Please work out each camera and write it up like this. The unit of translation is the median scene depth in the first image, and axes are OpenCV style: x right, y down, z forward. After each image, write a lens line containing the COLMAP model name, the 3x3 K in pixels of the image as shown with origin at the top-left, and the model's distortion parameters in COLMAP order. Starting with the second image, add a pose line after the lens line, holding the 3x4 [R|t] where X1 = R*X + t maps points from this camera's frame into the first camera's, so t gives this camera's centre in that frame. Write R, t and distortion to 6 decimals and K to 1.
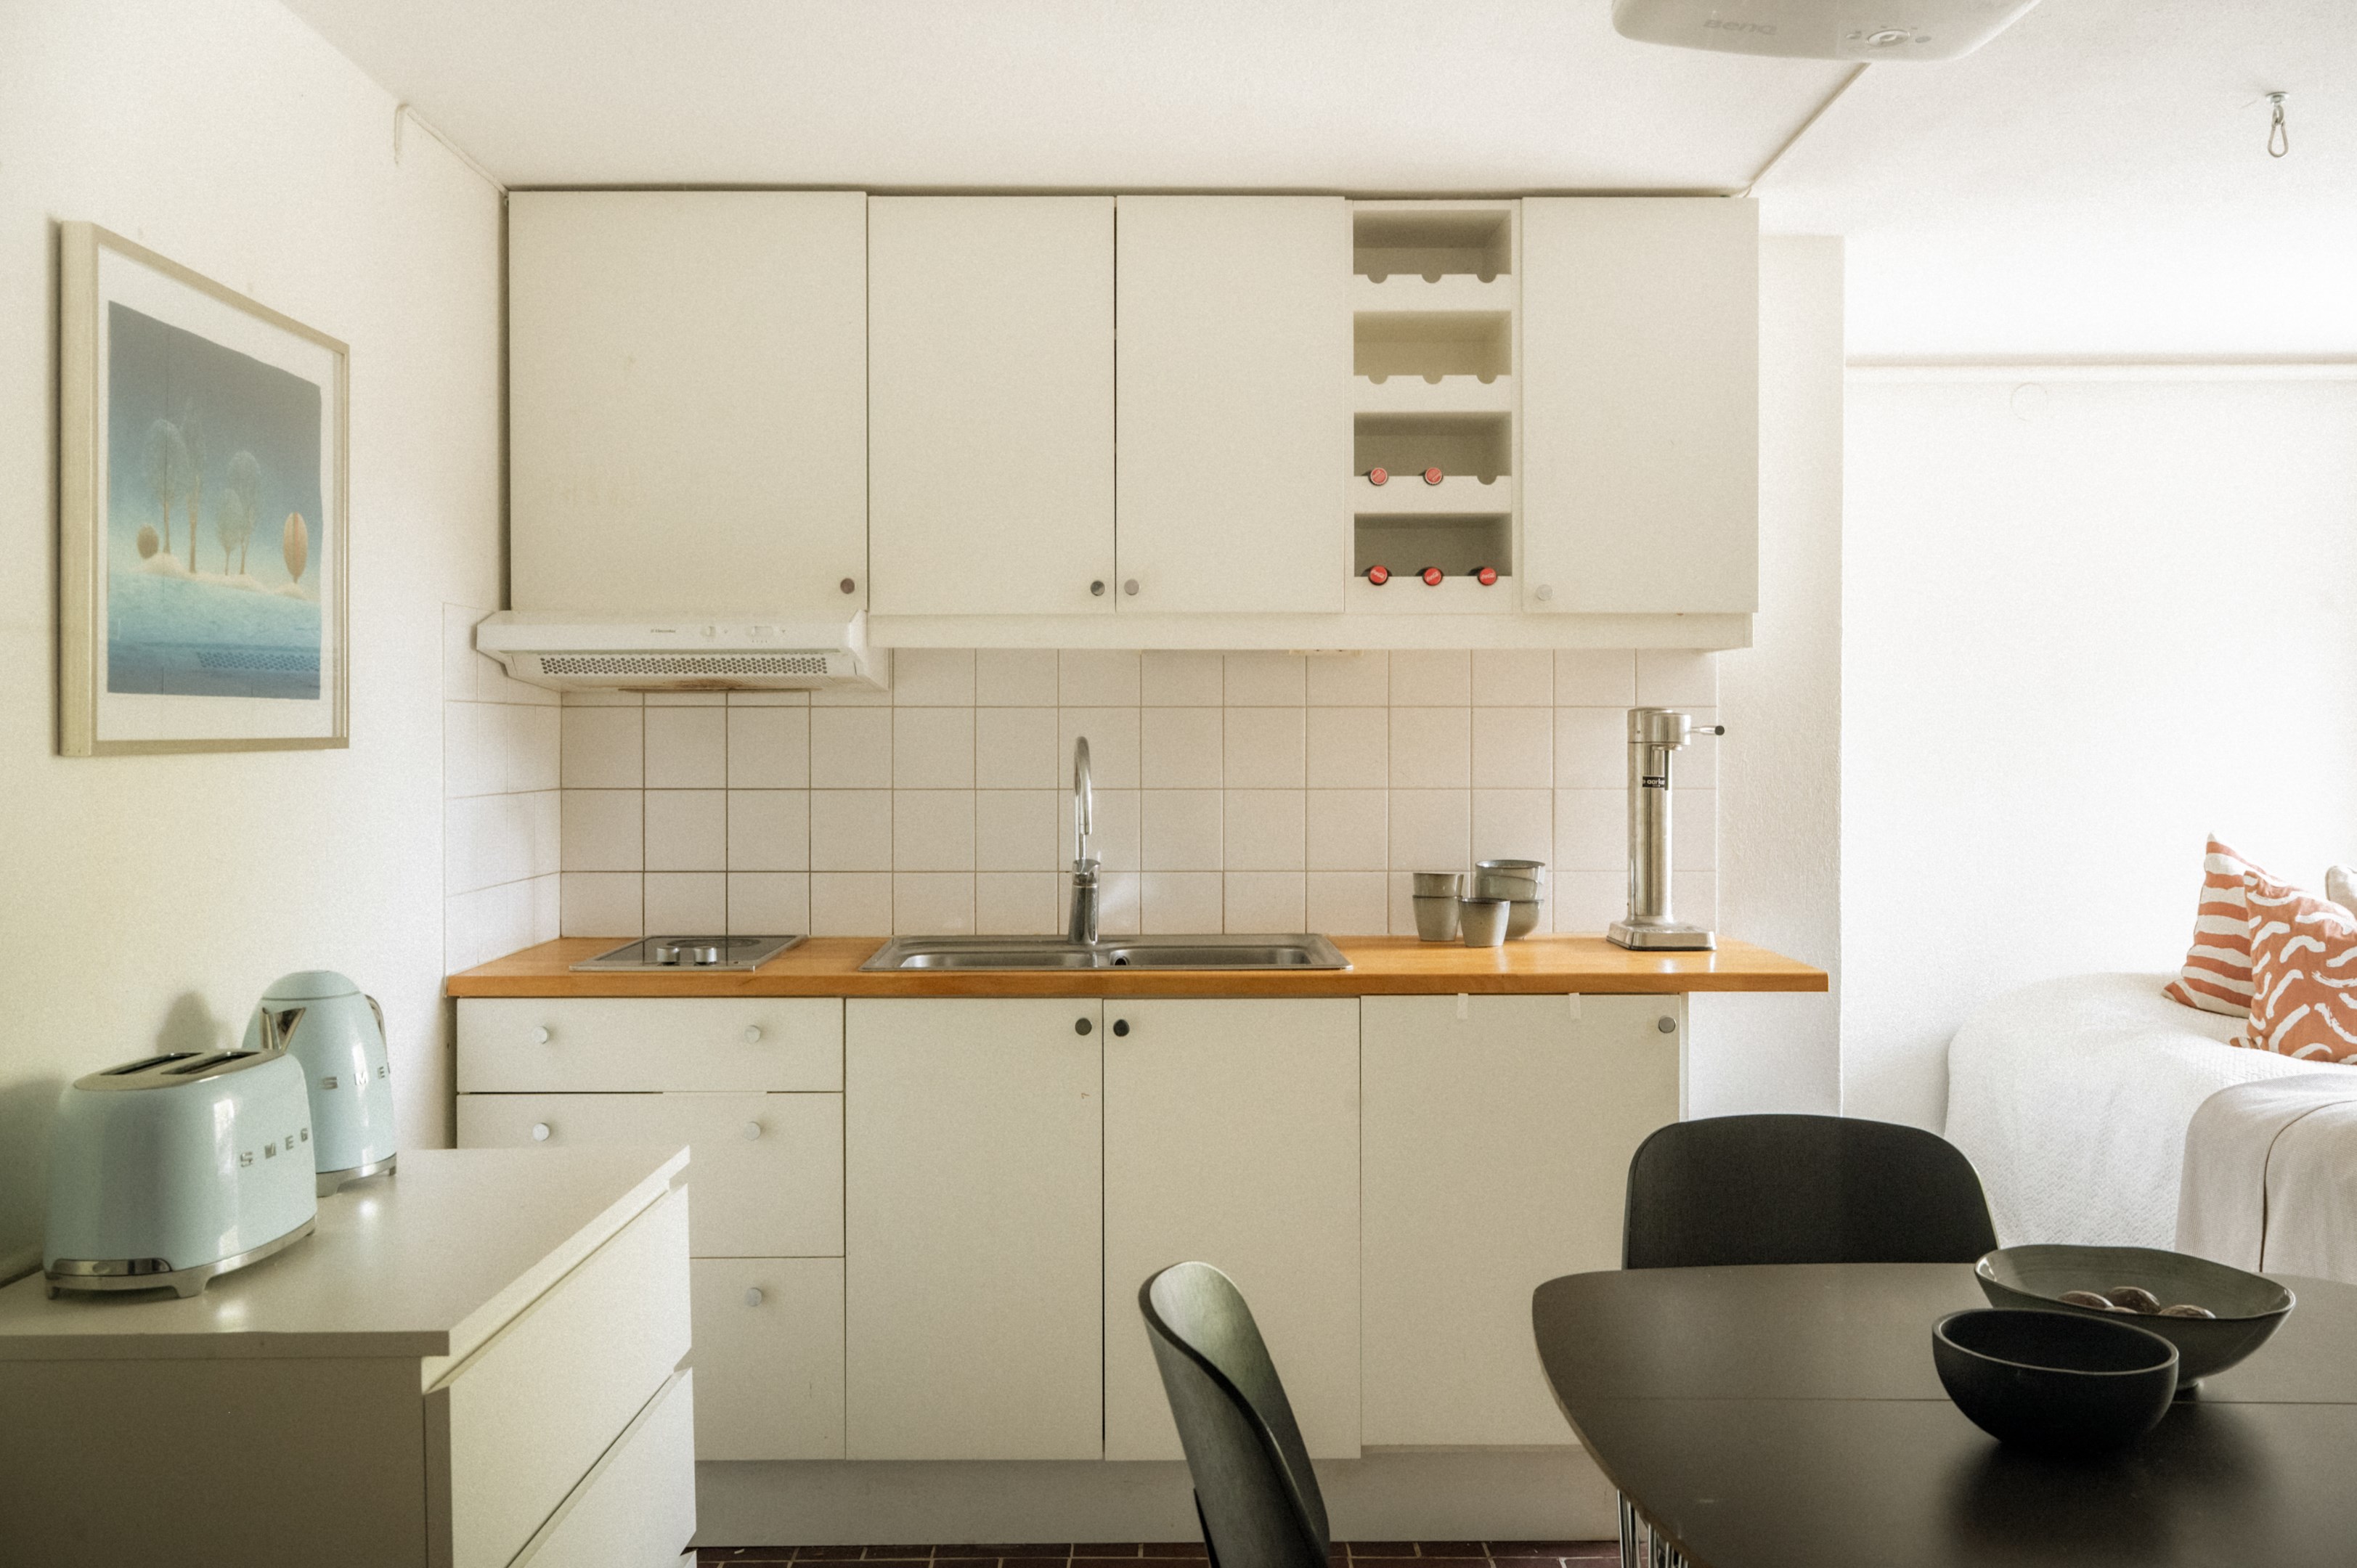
lens RADIAL K [[2075.9, 0, 1170.9], [0, 2075.9, 741.4], [0, 0, 1]] dist [-0.014047, 0.006731]
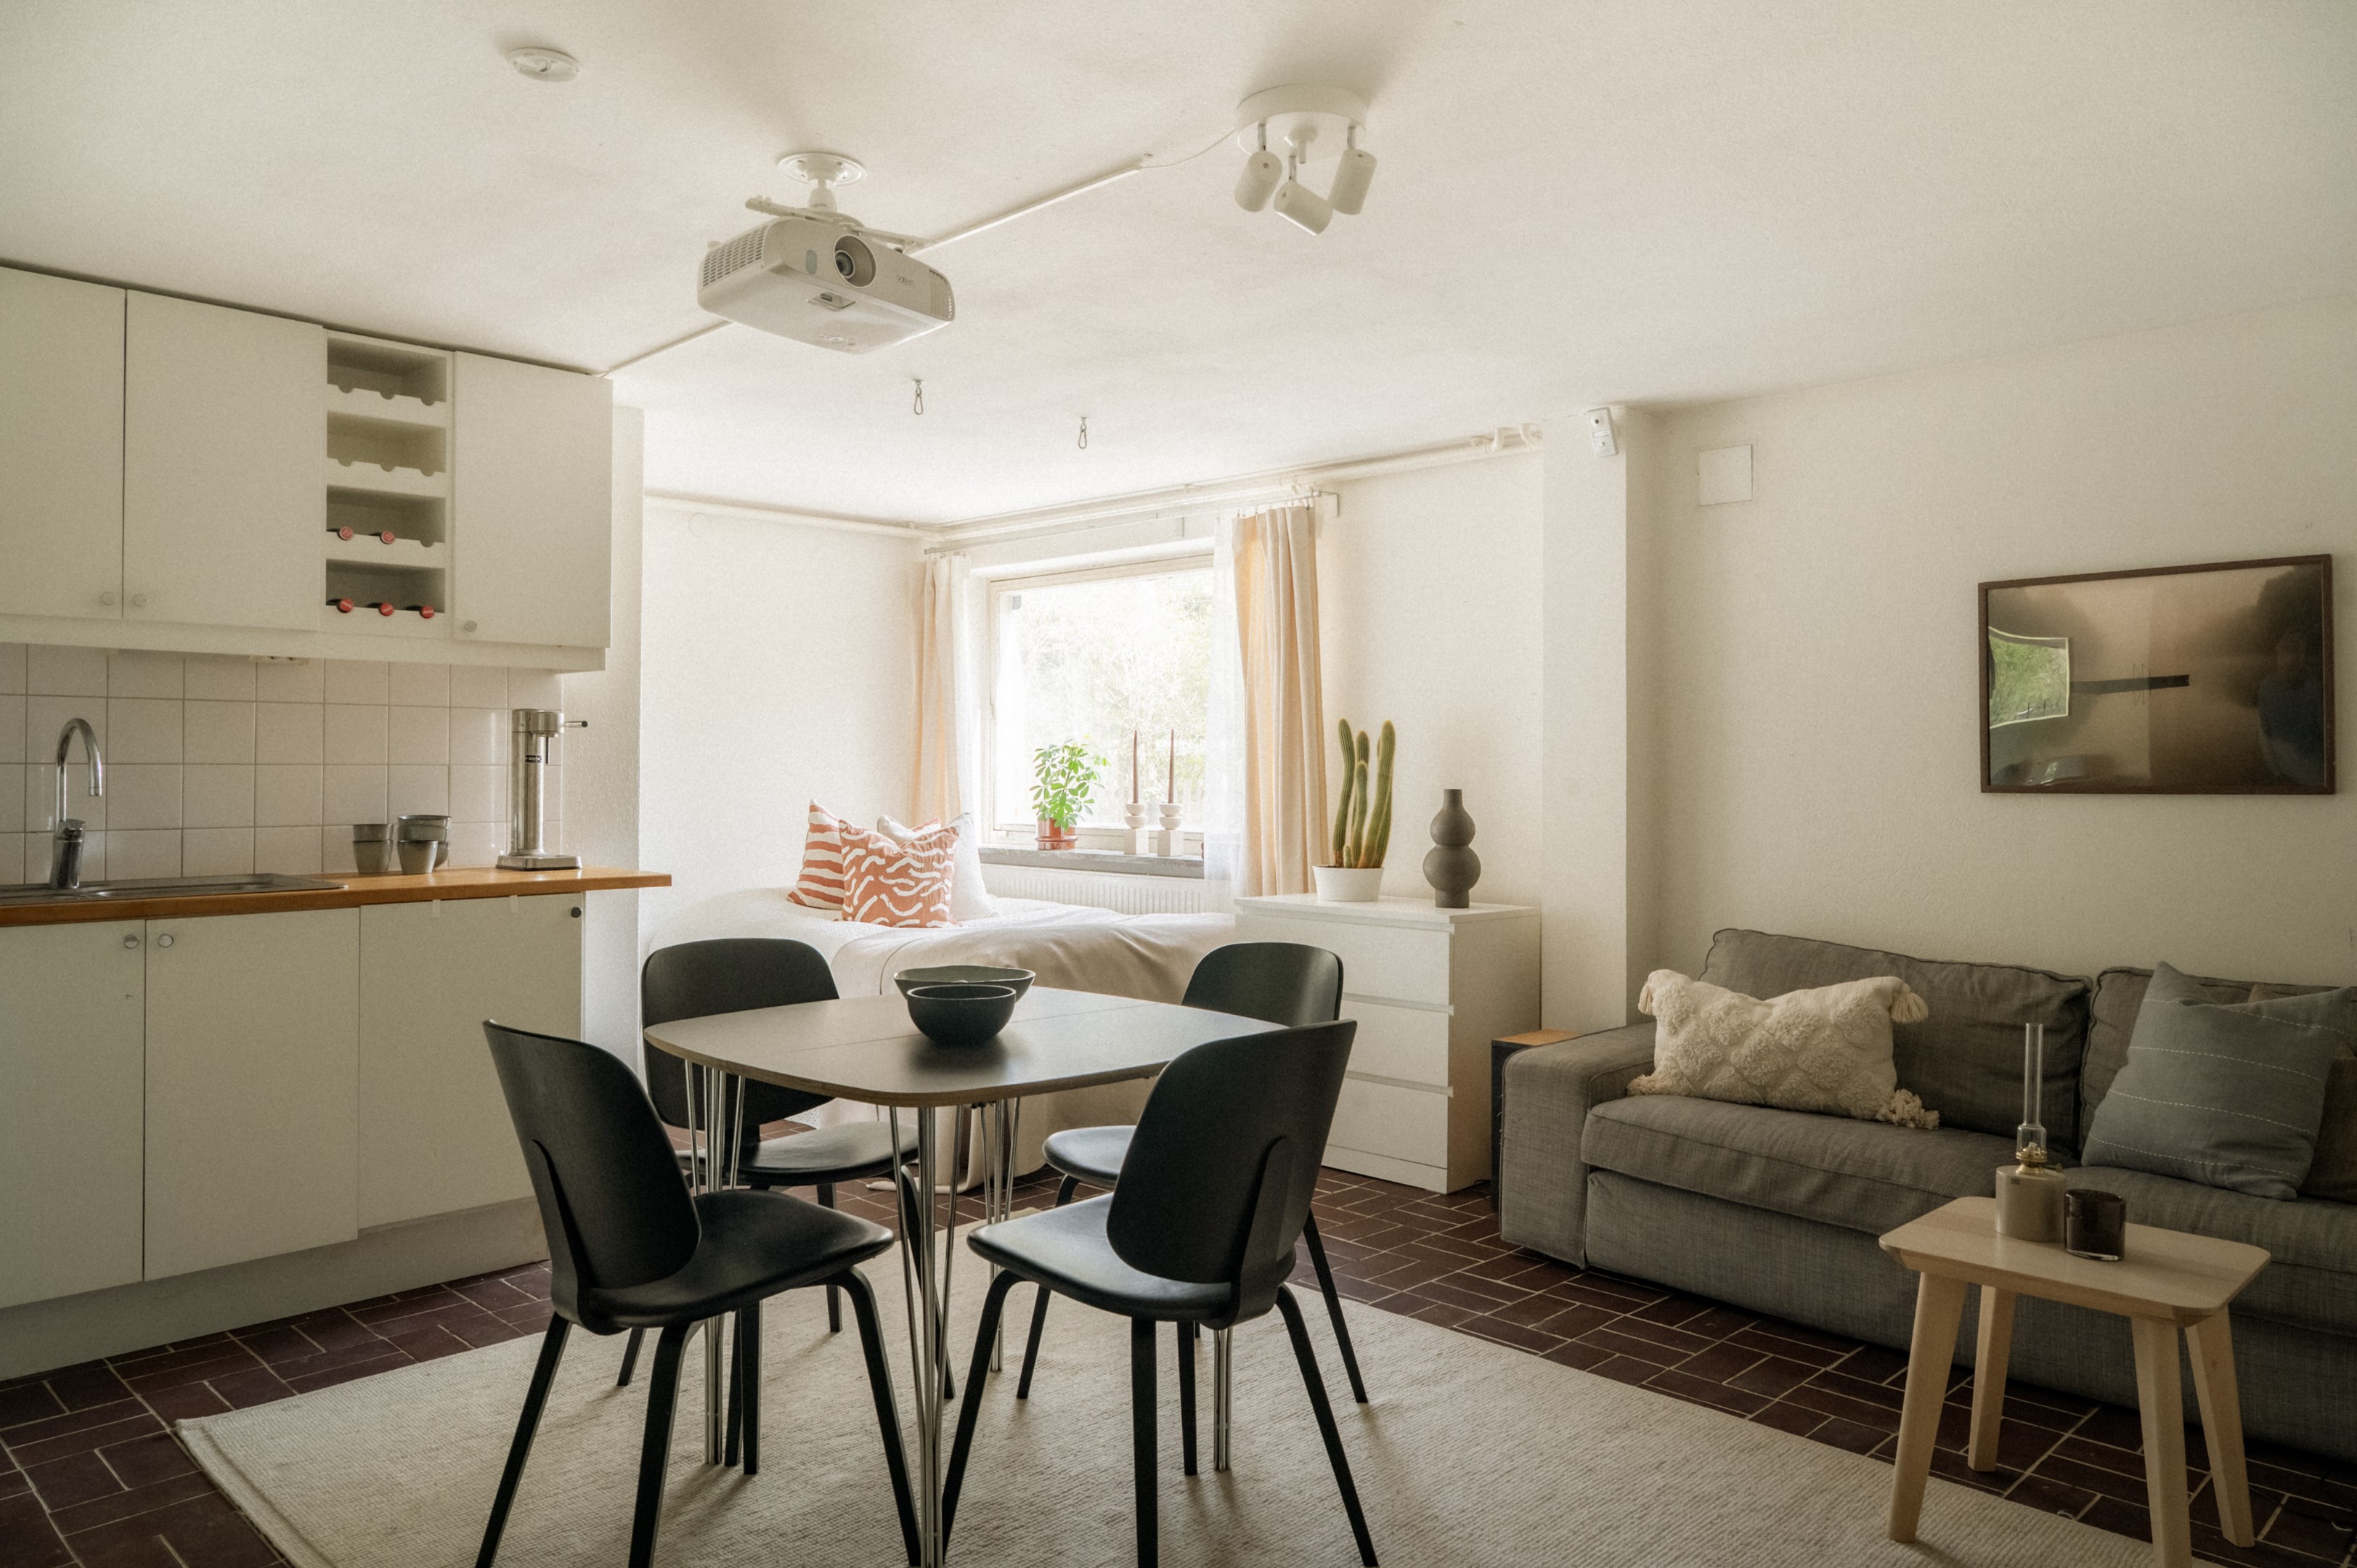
lens RADIAL K [[1623.0, 0, 1178.3], [0, 1623.0, 777.8], [0, 0, 1]] dist [-0.000905, -0.002914]
pose [[0.697684, -0.000471, 0.716406, -0.275416], [0.000915, 1.000000, -0.000234, 0.033742], [-0.716405, 0.000819, 0.697684, -0.140393]]
